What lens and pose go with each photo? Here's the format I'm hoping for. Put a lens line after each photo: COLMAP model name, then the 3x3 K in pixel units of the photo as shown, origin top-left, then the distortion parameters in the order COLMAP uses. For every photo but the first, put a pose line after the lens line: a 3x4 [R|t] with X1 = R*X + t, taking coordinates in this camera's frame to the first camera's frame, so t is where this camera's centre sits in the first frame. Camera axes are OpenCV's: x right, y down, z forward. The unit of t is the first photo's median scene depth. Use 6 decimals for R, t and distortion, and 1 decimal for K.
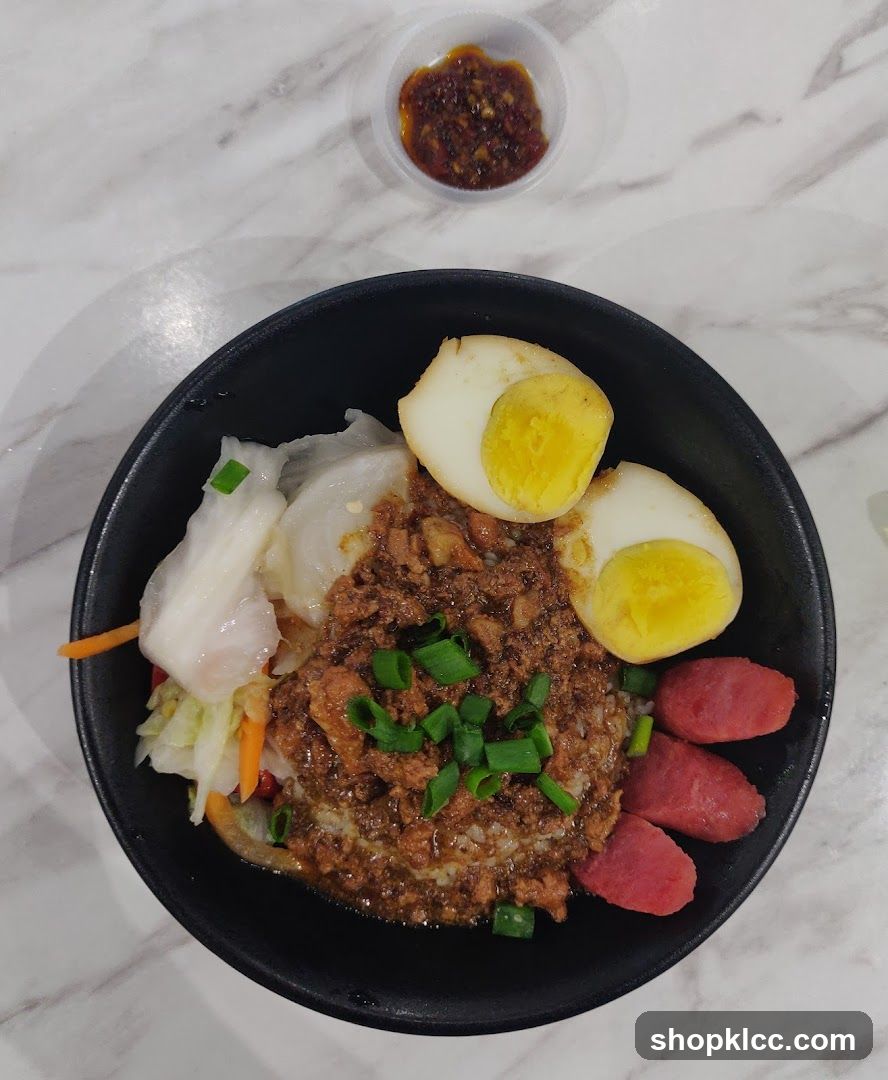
lens RADIAL K [[853.5, 0, 436.0], [0, 853.5, 539.9], [0, 0, 1]] dist [-0.031766, -0.001807]
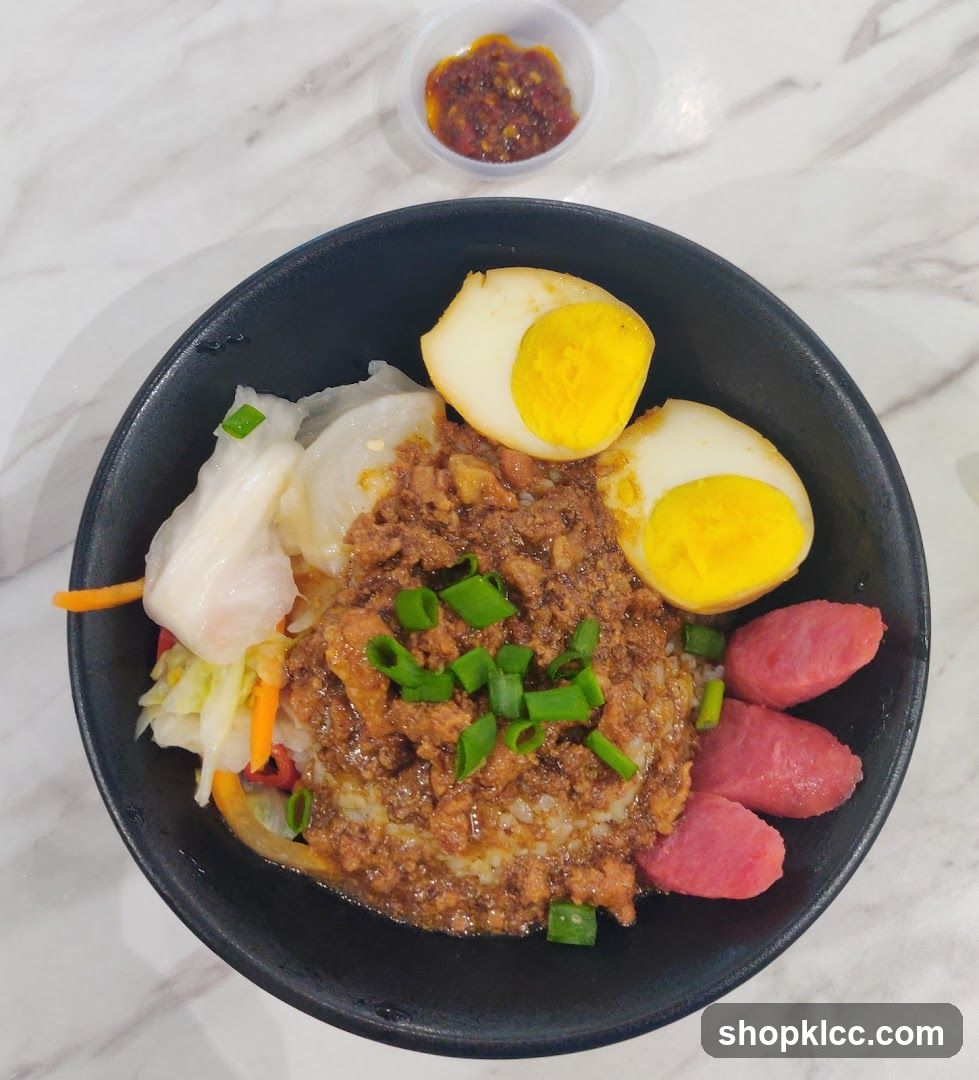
lens RADIAL K [[906.8, 0, 457.4], [0, 906.8, 550.0], [0, 0, 1]] dist [-0.028539, -0.010092]
pose [[0.997707, -0.035988, -0.057311, 0.043396], [0.027055, 0.988368, -0.149654, 0.215681], [0.062031, 0.147760, 0.987076, 0.053244]]
